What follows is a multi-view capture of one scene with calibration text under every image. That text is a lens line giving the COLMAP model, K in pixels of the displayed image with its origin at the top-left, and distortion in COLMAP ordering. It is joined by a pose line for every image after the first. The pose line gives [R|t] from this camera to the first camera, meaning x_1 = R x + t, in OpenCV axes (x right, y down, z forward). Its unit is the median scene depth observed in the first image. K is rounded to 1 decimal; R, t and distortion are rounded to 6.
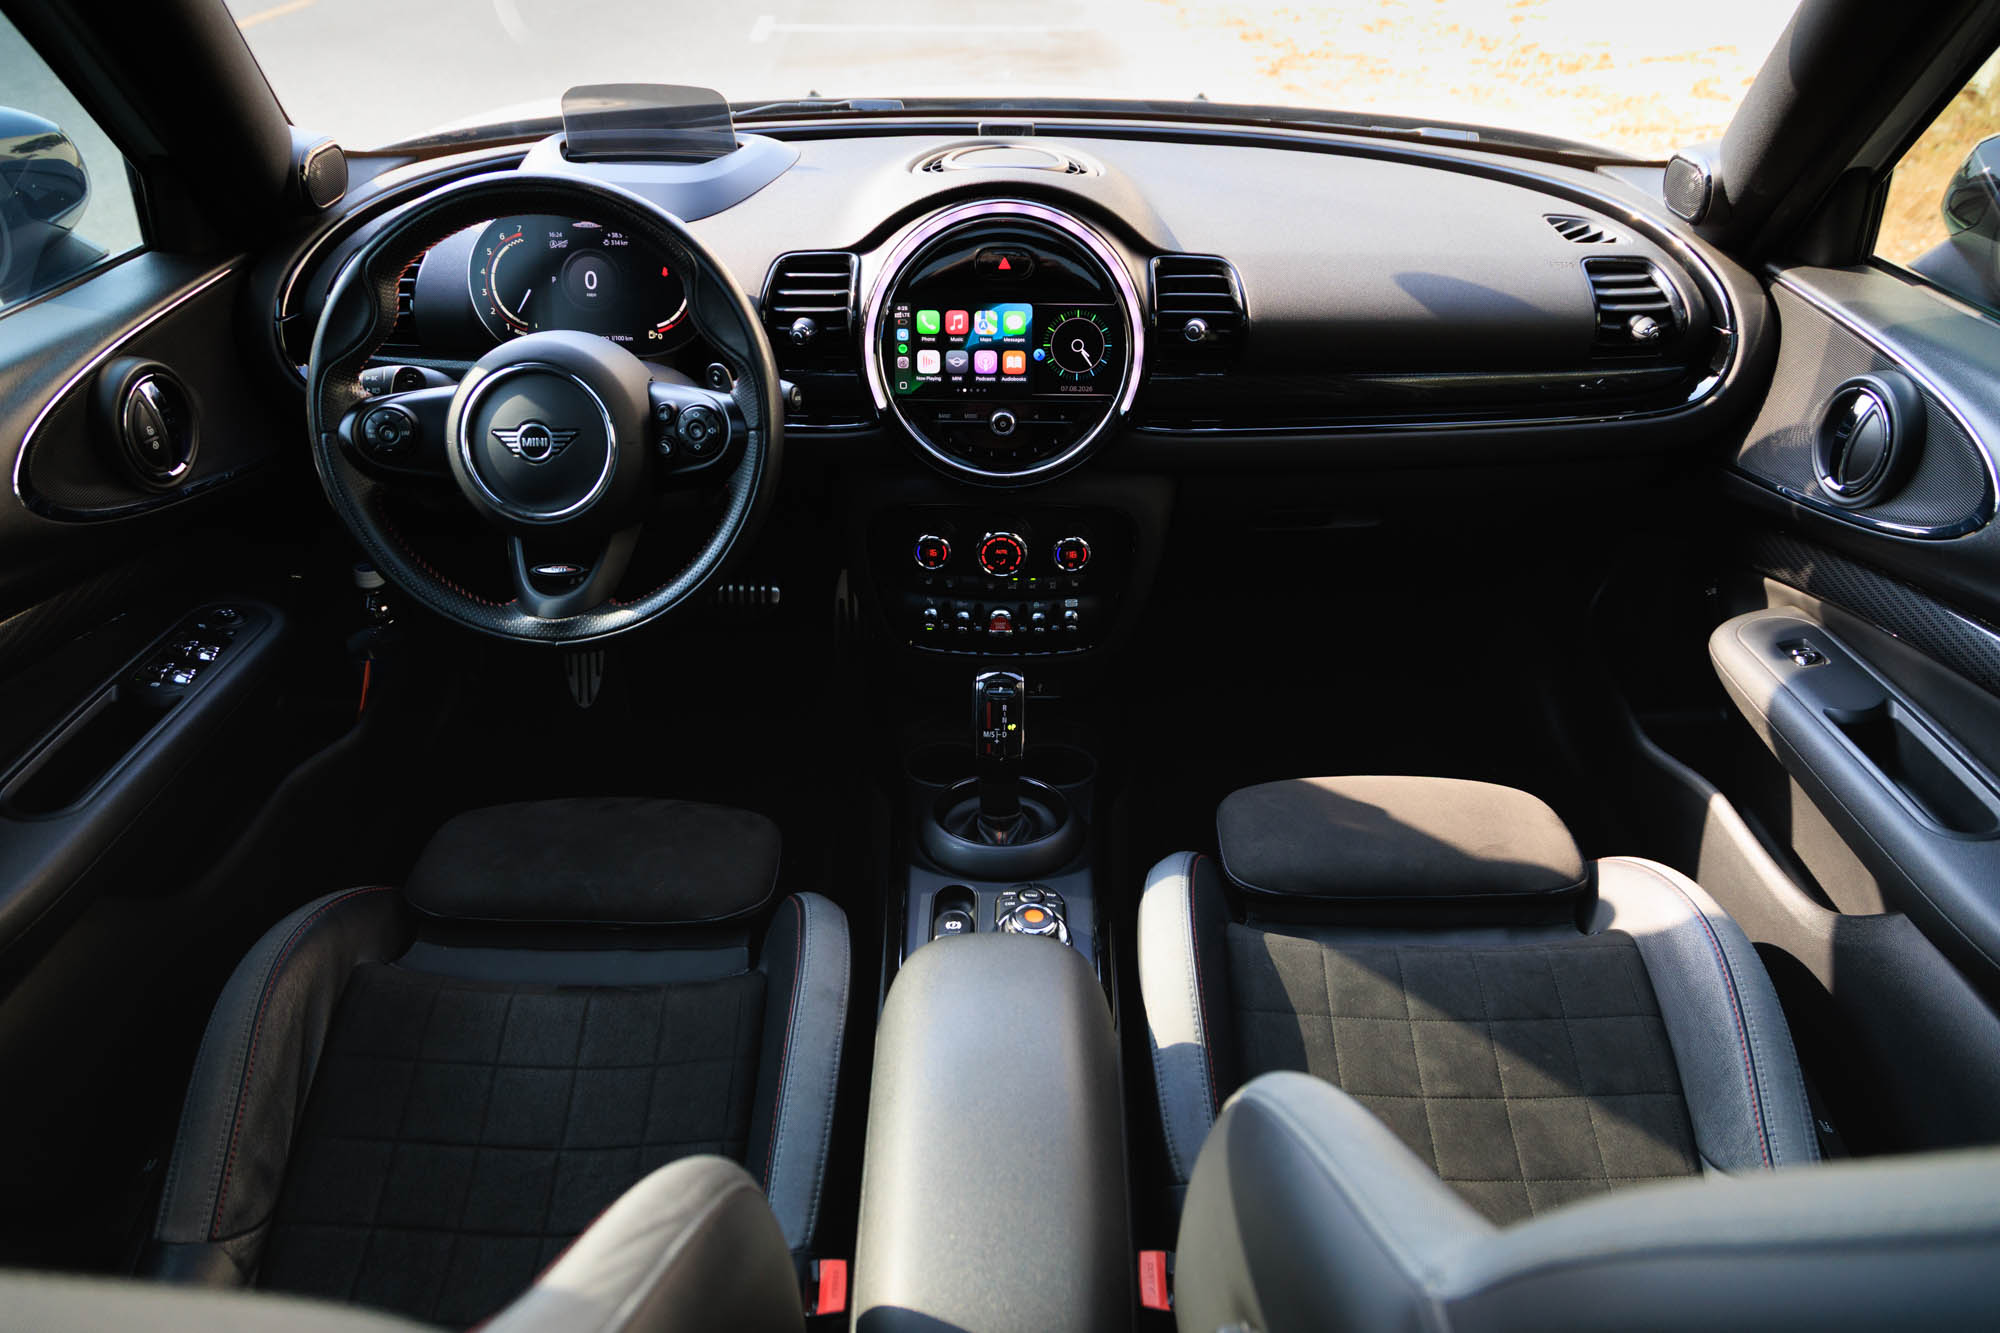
lens RADIAL K [[1323.3, 0, 1000.0], [0, 1323.3, 666.5], [0, 0, 1]] dist [-0.010533, -0.000279]
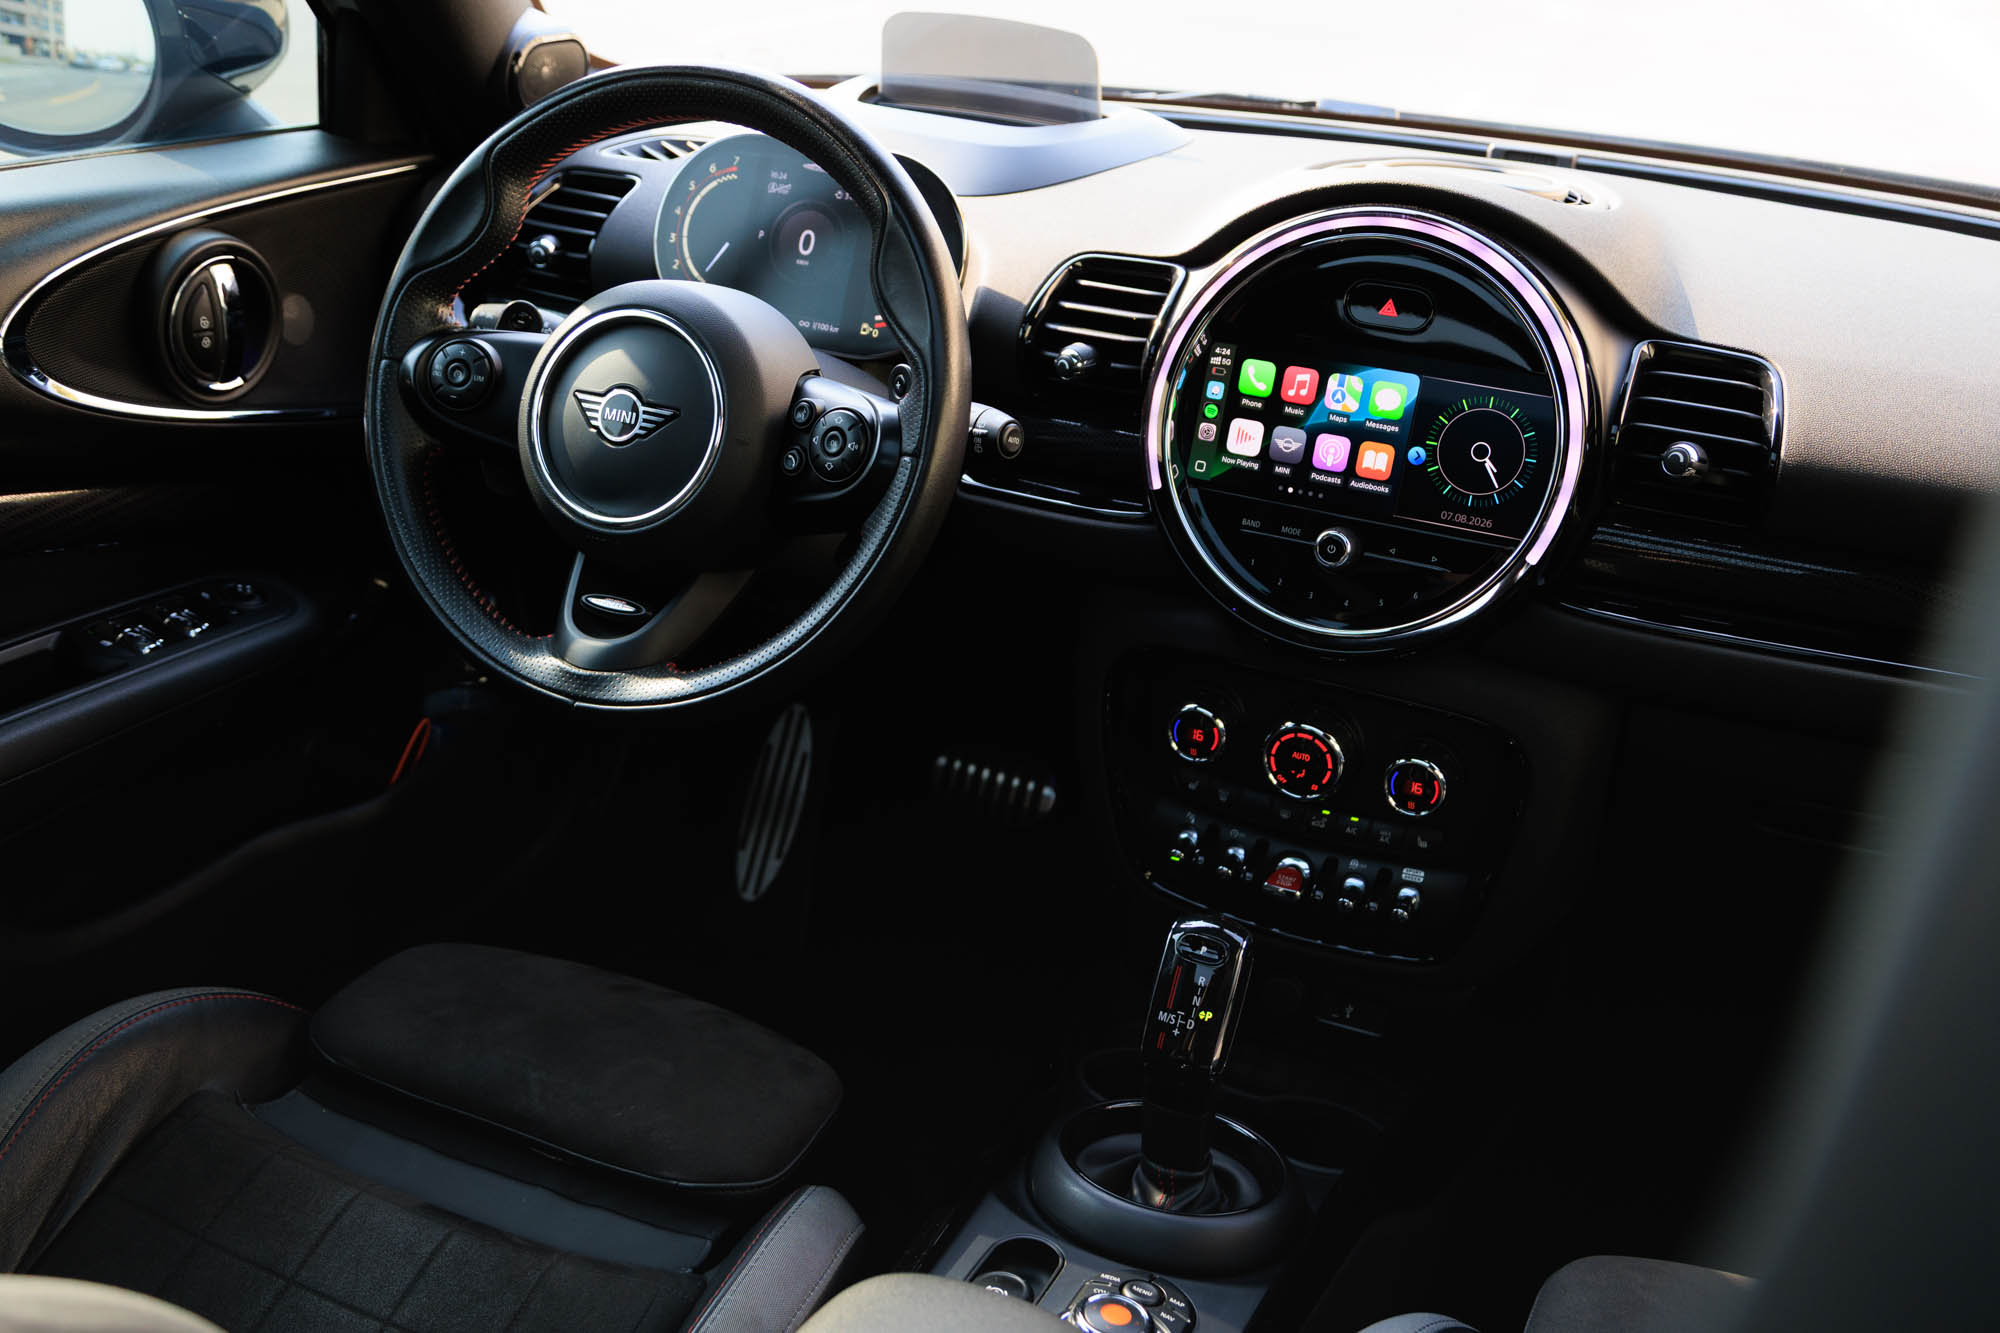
lens RADIAL K [[2071.1, 0, 1000.0], [0, 2071.1, 666.5], [0, 0, 1]] dist [0.026133, 0.002446]
pose [[0.915682, 0.206219, -0.344965, 0.208595], [-0.269484, 0.951823, -0.146326, 0.055642], [0.298170, 0.226950, 0.927140, 0.055567]]
